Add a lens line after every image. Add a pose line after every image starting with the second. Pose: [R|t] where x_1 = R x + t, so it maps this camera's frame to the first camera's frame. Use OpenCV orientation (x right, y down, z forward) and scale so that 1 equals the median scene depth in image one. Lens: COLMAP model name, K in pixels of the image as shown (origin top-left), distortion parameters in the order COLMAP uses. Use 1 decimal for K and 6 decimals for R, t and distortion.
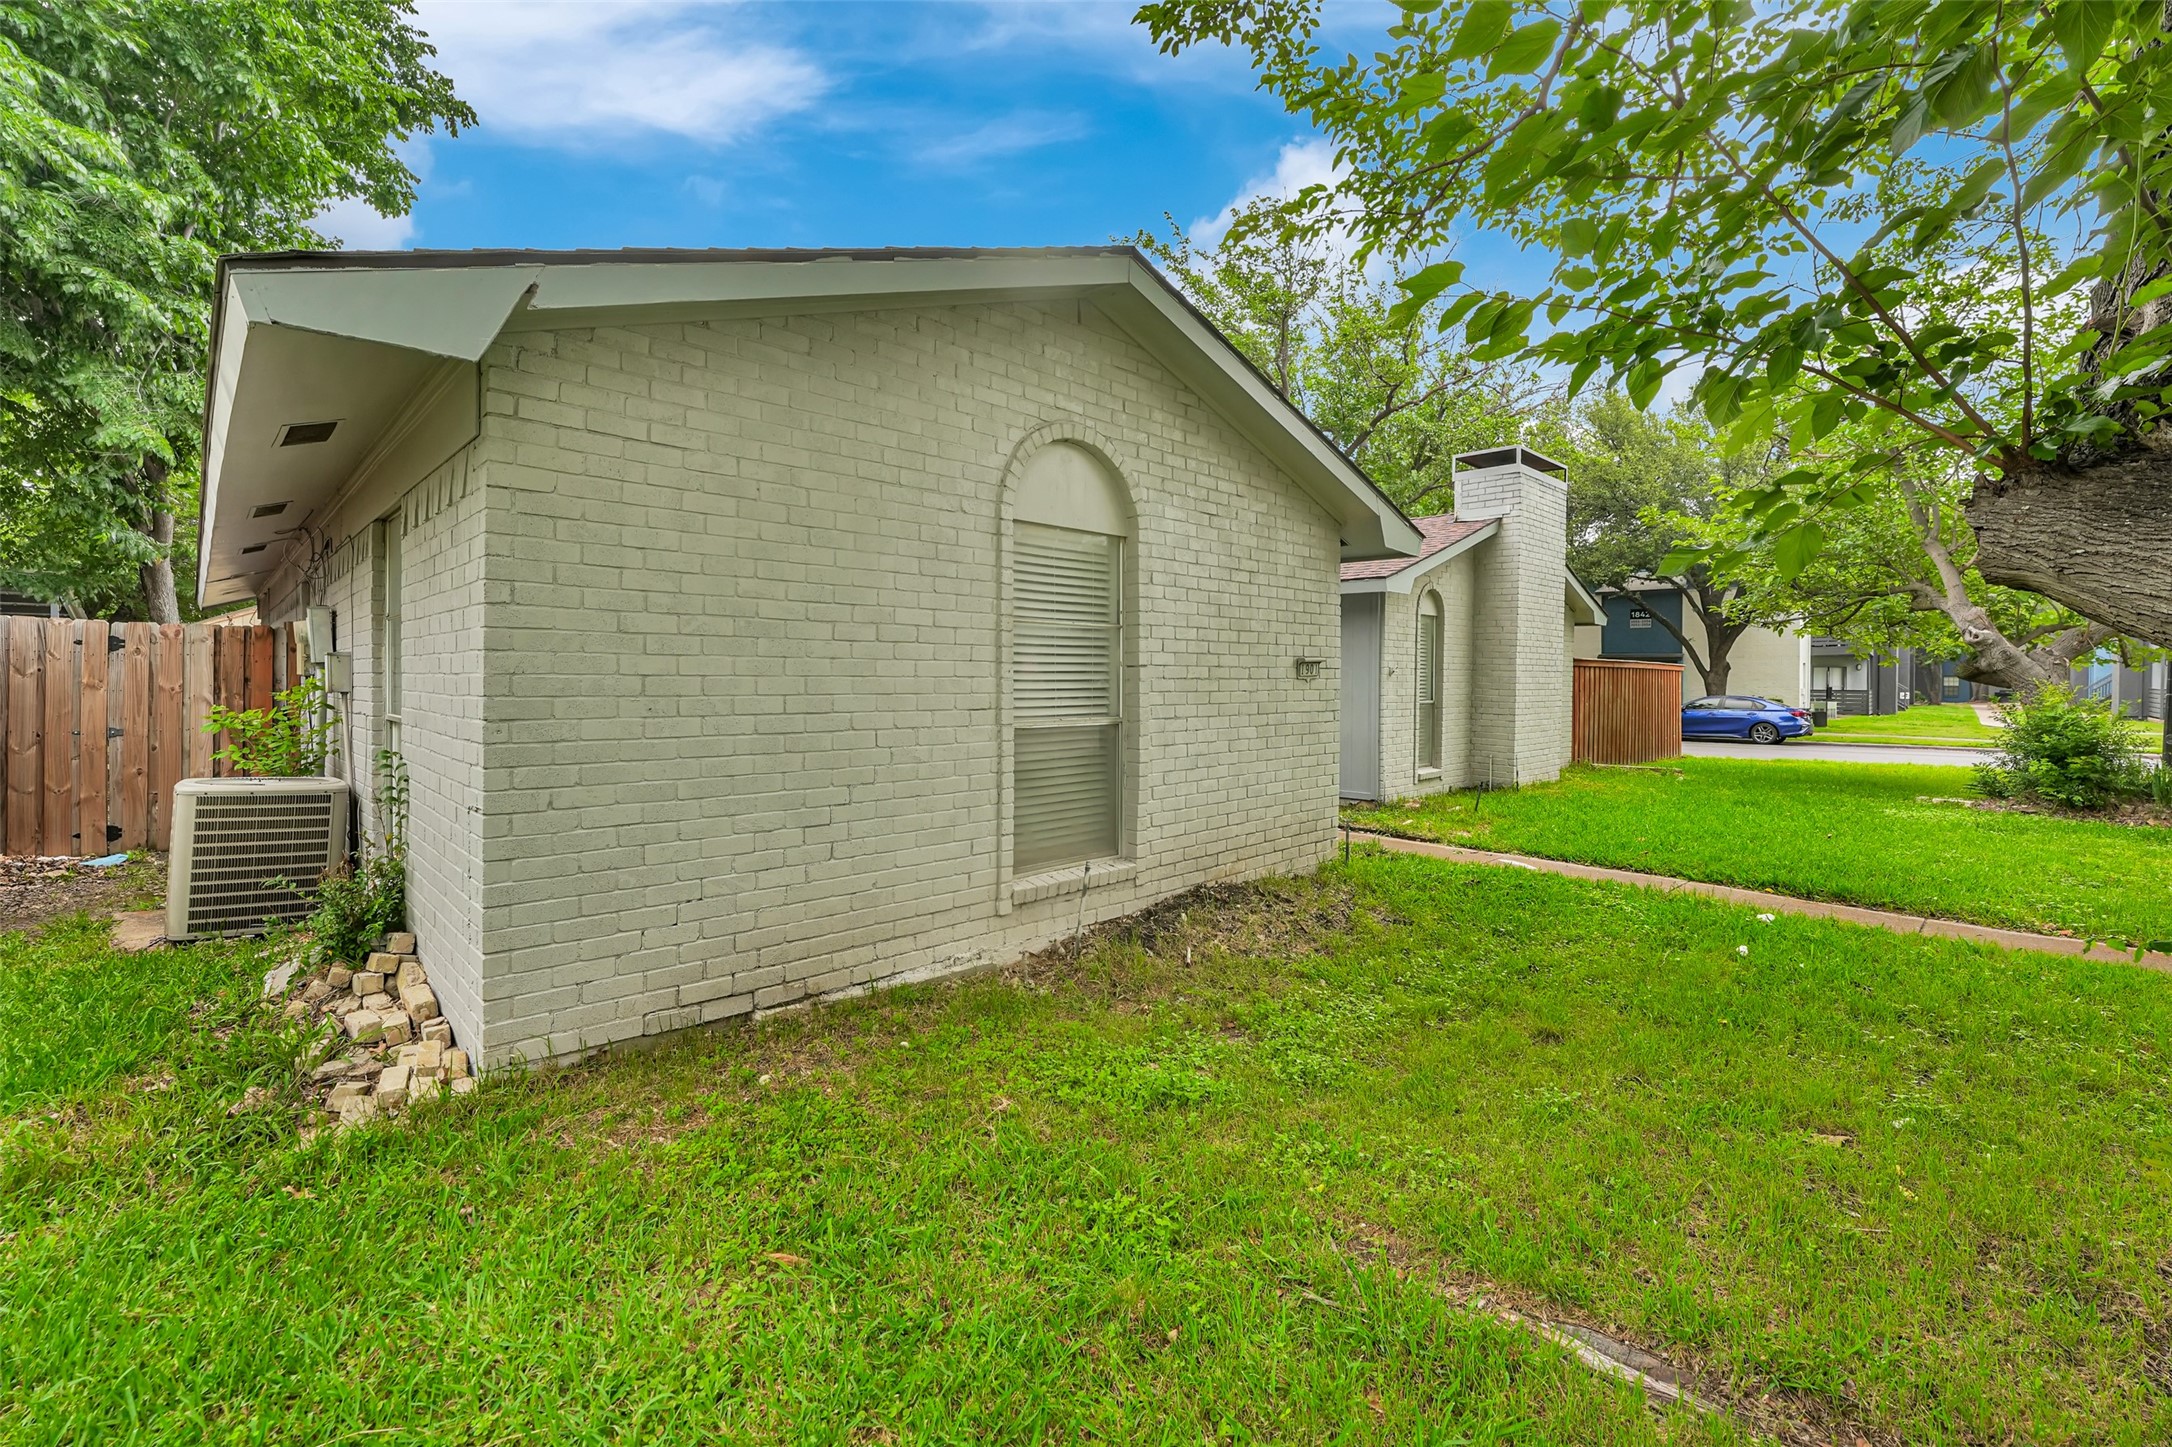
lens RADIAL K [[911.3, 0, 1070.9], [0, 911.3, 695.0], [0, 0, 1]] dist [-0.018574, 0.001004]
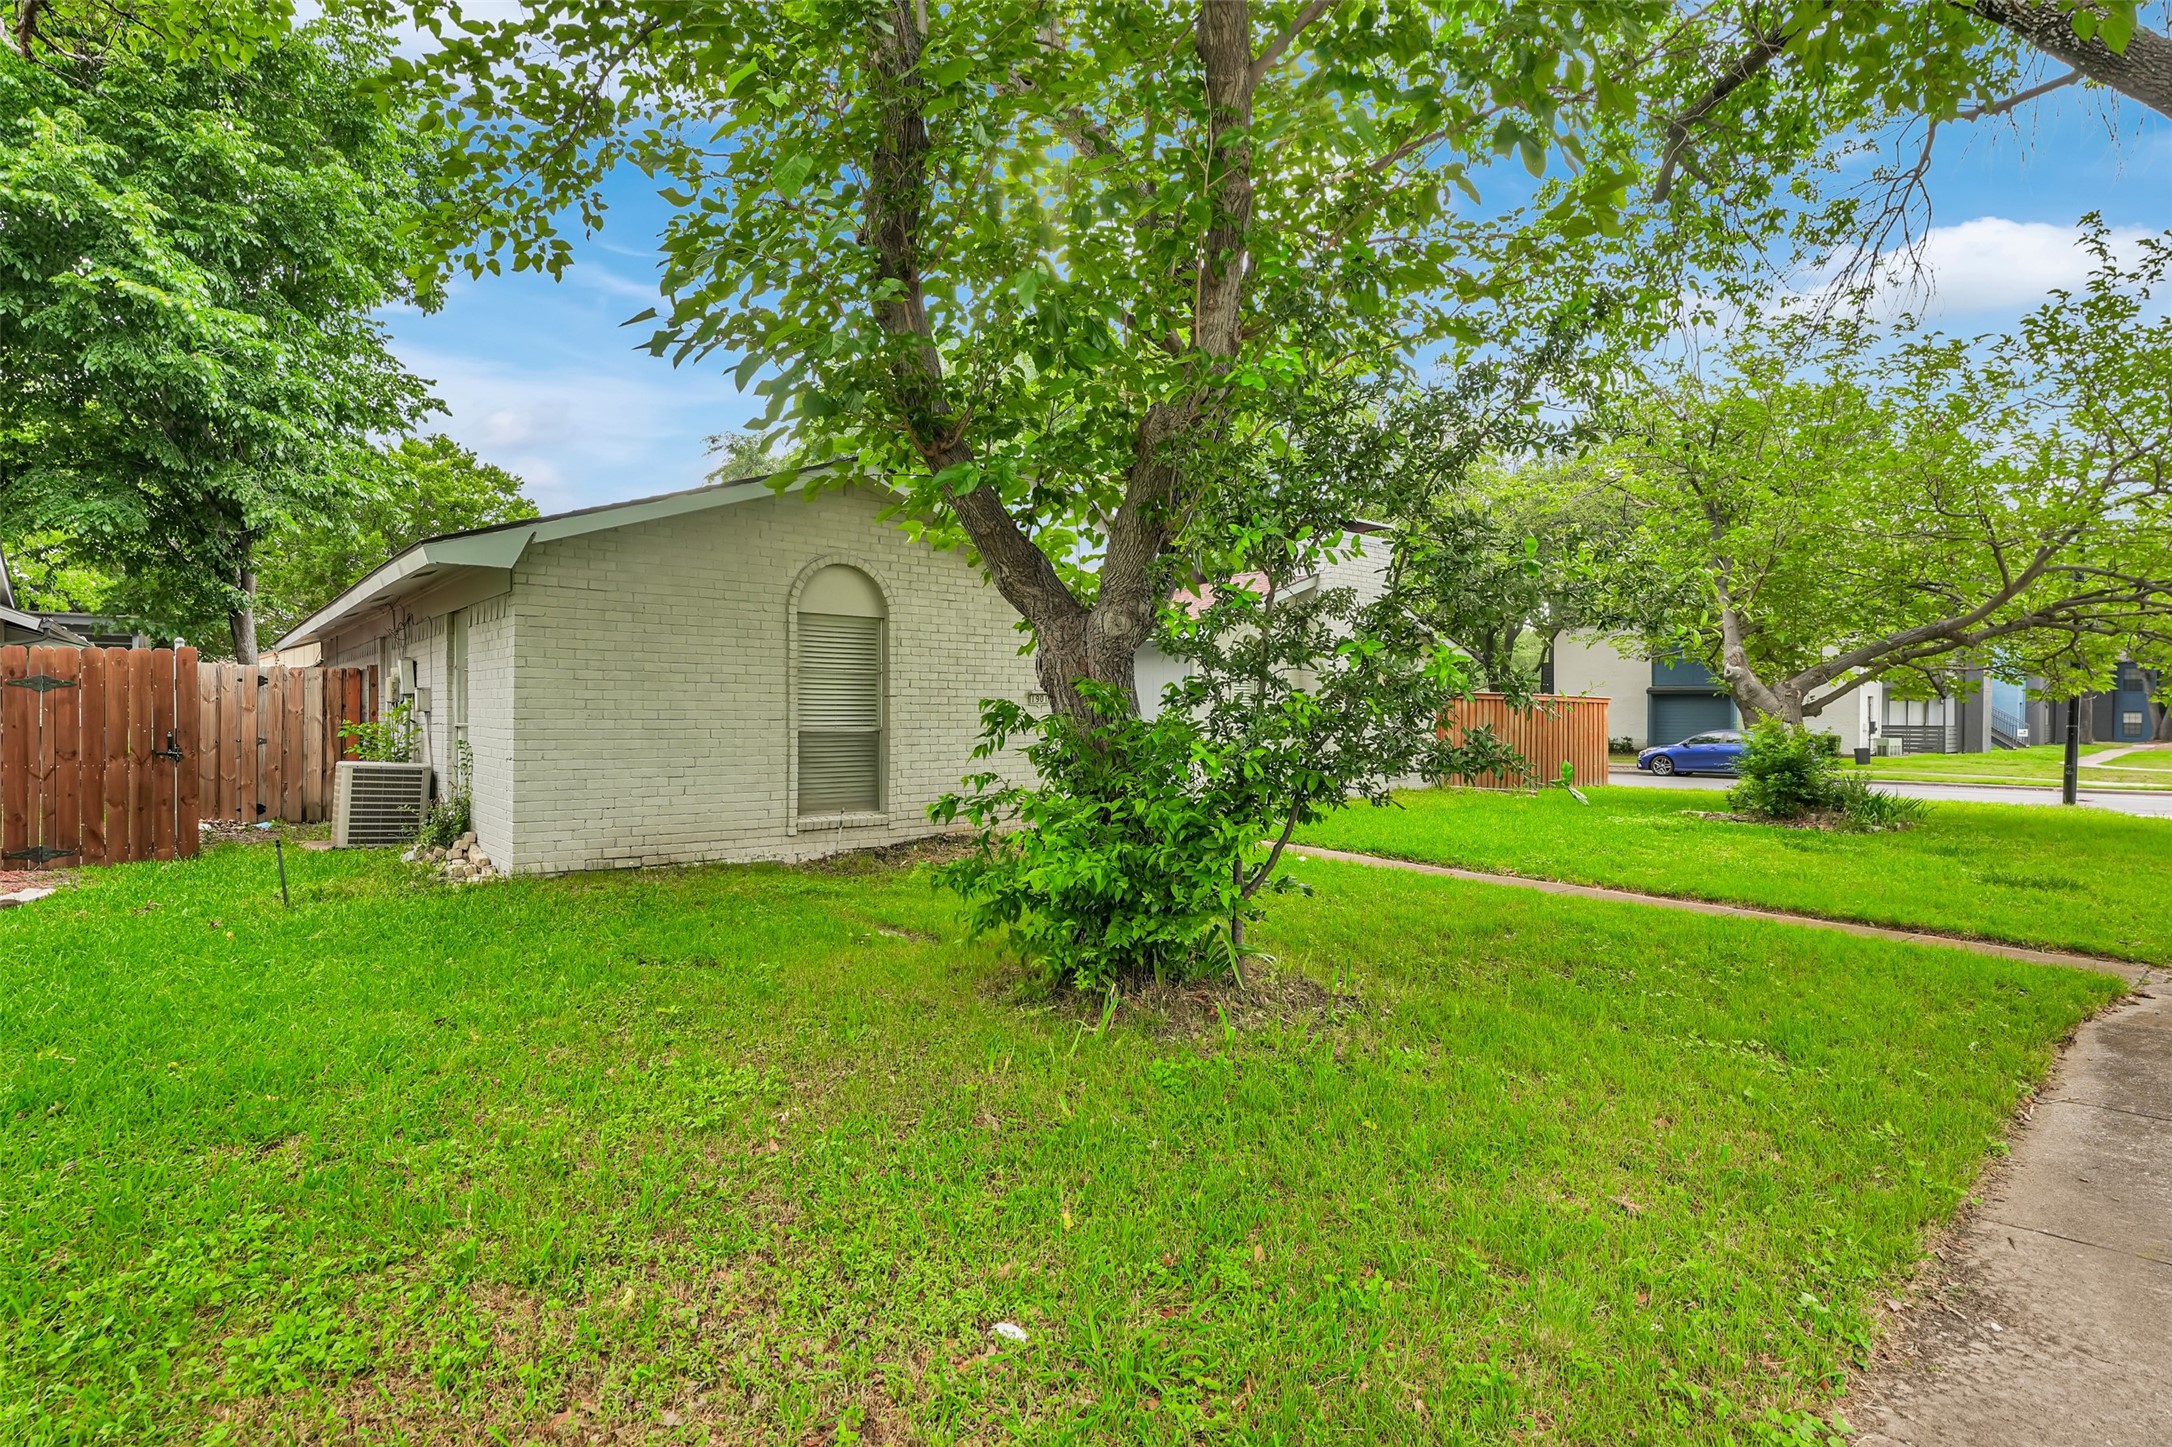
lens RADIAL K [[1116.9, 0, 1104.2], [0, 1116.9, 731.2], [0, 0, 1]] dist [0.000409, -0.001918]
pose [[0.997094, 0.003248, -0.076113, 0.637673], [-0.003618, 0.999982, -0.004722, 0.041636], [0.076096, 0.004984, 0.997088, -1.028443]]
